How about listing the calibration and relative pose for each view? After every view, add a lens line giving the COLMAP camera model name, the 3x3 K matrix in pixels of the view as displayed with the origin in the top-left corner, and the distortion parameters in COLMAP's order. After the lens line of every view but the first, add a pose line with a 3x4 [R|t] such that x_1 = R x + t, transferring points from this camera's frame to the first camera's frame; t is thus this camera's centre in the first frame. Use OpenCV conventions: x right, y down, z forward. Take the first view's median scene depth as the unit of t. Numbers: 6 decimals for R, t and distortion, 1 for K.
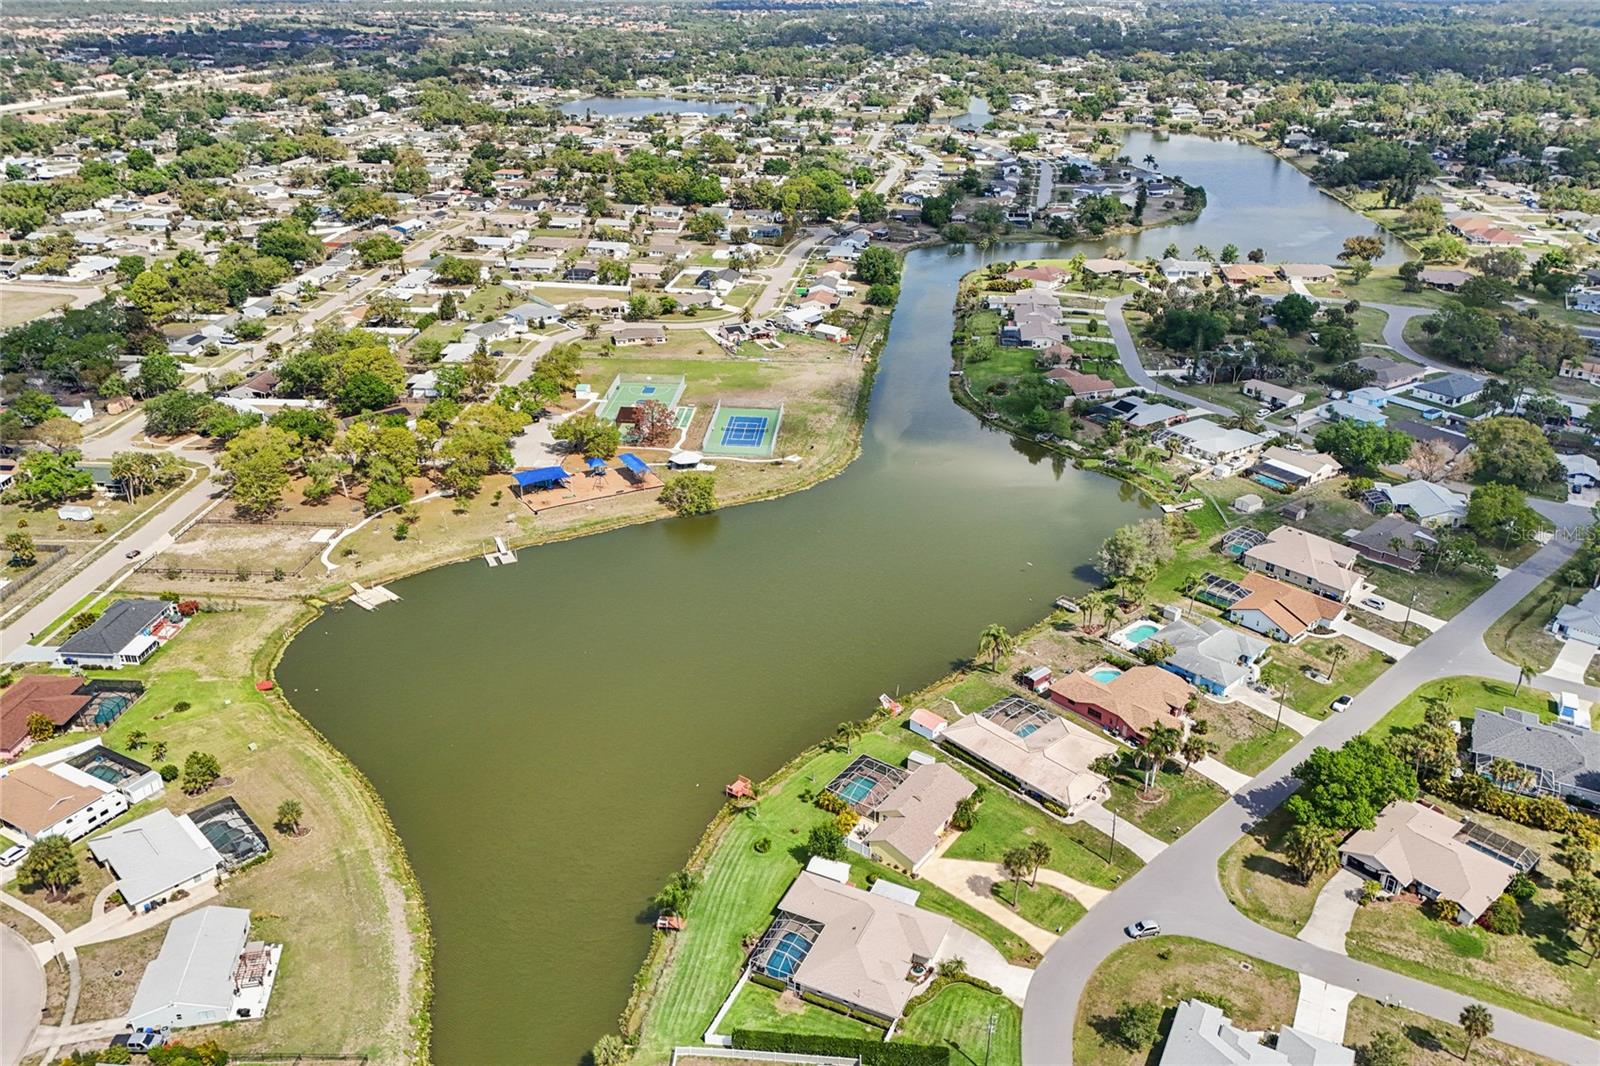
lens RADIAL K [[1171.2, 0, 800.0], [0, 1171.2, 533.0], [0, 0, 1]] dist [0.066473, -0.068465]
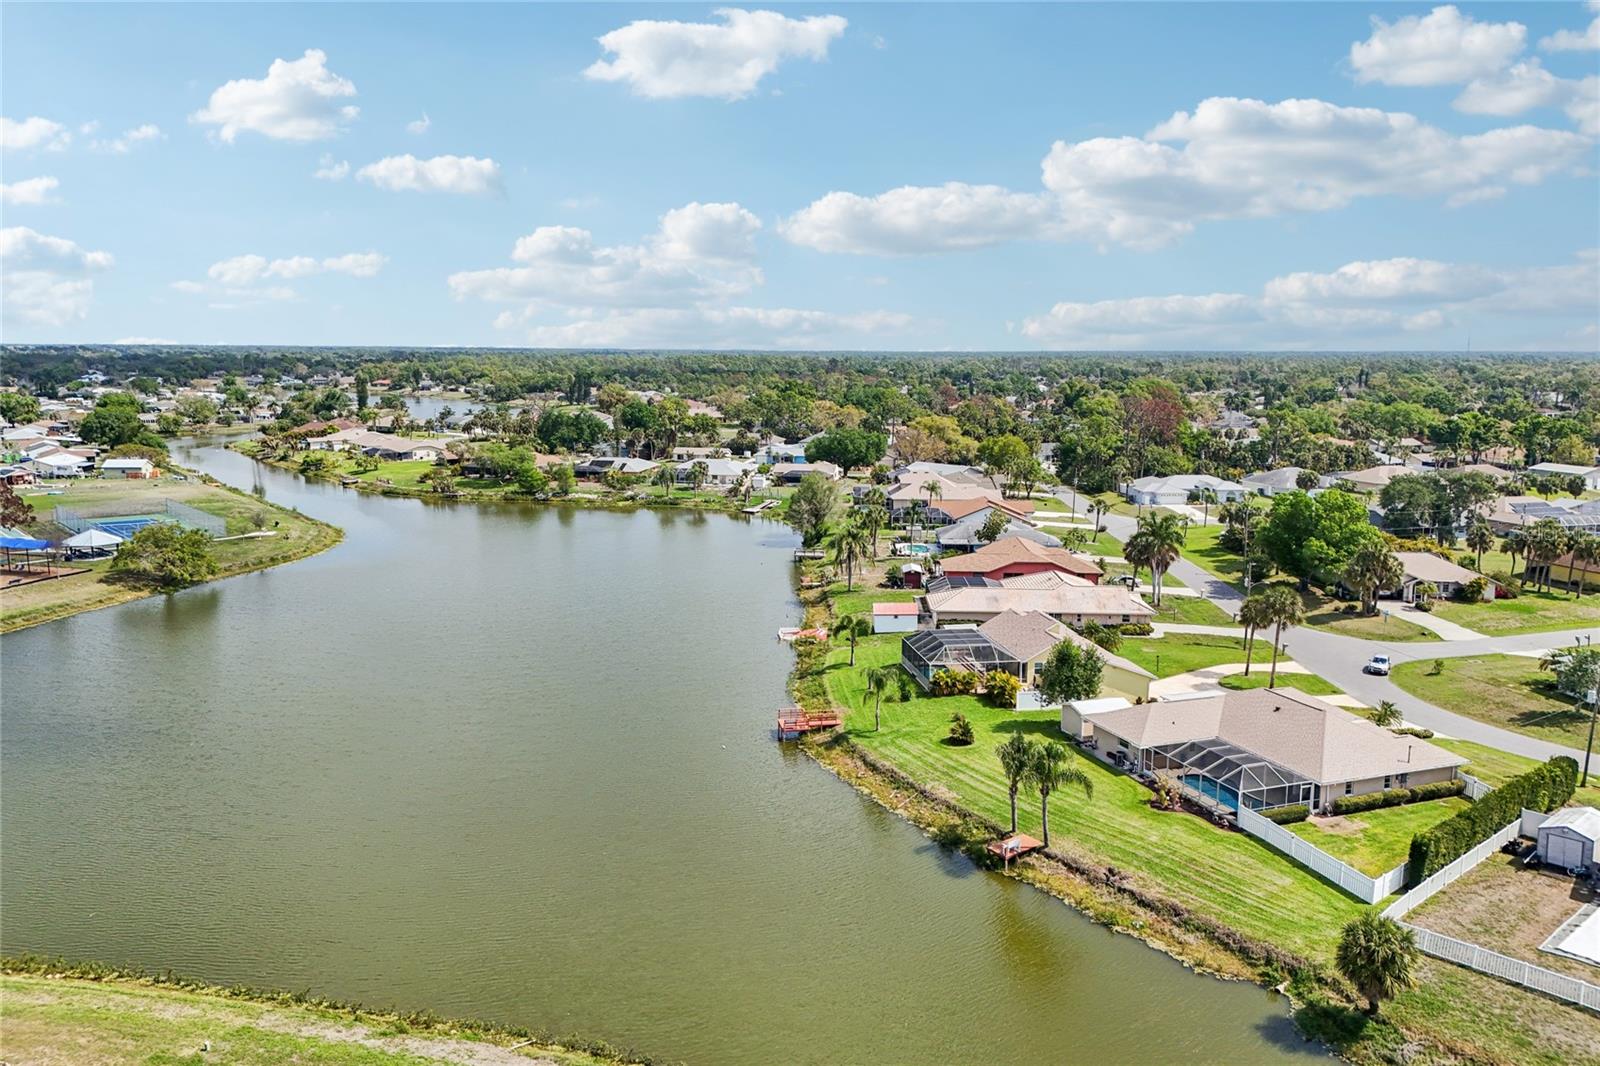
lens RADIAL K [[1171.2, 0, 800.0], [0, 1171.2, 533.0], [0, 0, 1]] dist [0.066473, -0.068465]
pose [[0.708729, -0.119104, 0.695355, -0.262983], [0.300003, 0.942968, -0.144257, 0.126759], [-0.638515, 0.310847, 0.704040, 0.337619]]
